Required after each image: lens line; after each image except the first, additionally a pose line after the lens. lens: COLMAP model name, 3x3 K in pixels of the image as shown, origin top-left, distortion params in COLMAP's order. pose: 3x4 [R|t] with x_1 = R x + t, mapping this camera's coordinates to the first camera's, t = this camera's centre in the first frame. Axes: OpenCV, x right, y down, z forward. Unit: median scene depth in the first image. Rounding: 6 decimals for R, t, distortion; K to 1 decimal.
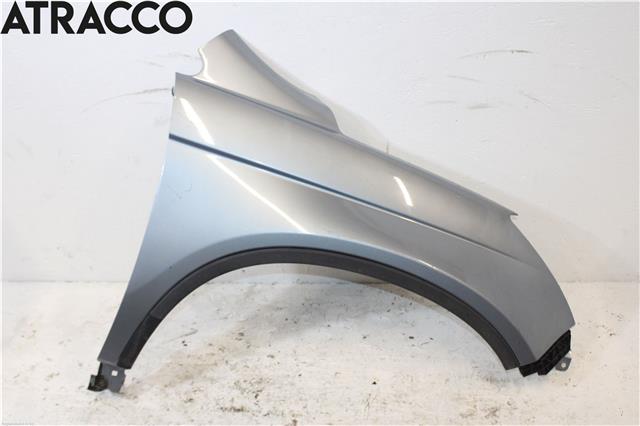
lens RADIAL K [[746.6, 0, 314.8], [0, 746.6, 215.1], [0, 0, 1]] dist [-0.051649, 0.000000]
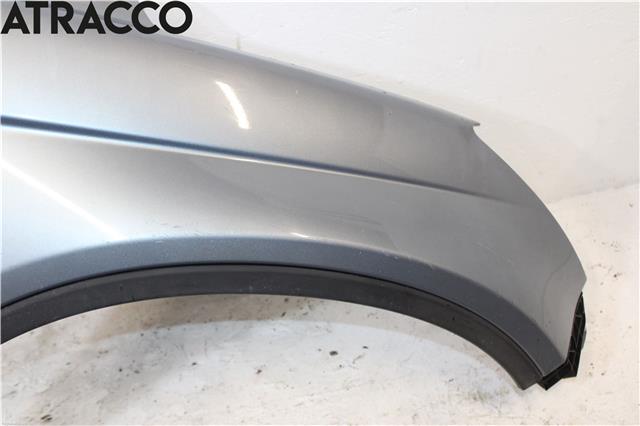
lens RADIAL K [[746.6, 0, 322.4], [0, 746.6, 213.4], [0, 0, 1]] dist [-0.051649, 0.000000]
pose [[0.944647, -0.207211, 0.254373, -0.011738], [0.180238, 0.975600, 0.125378, -0.027269], [-0.274146, -0.072590, 0.958945, 0.442422]]
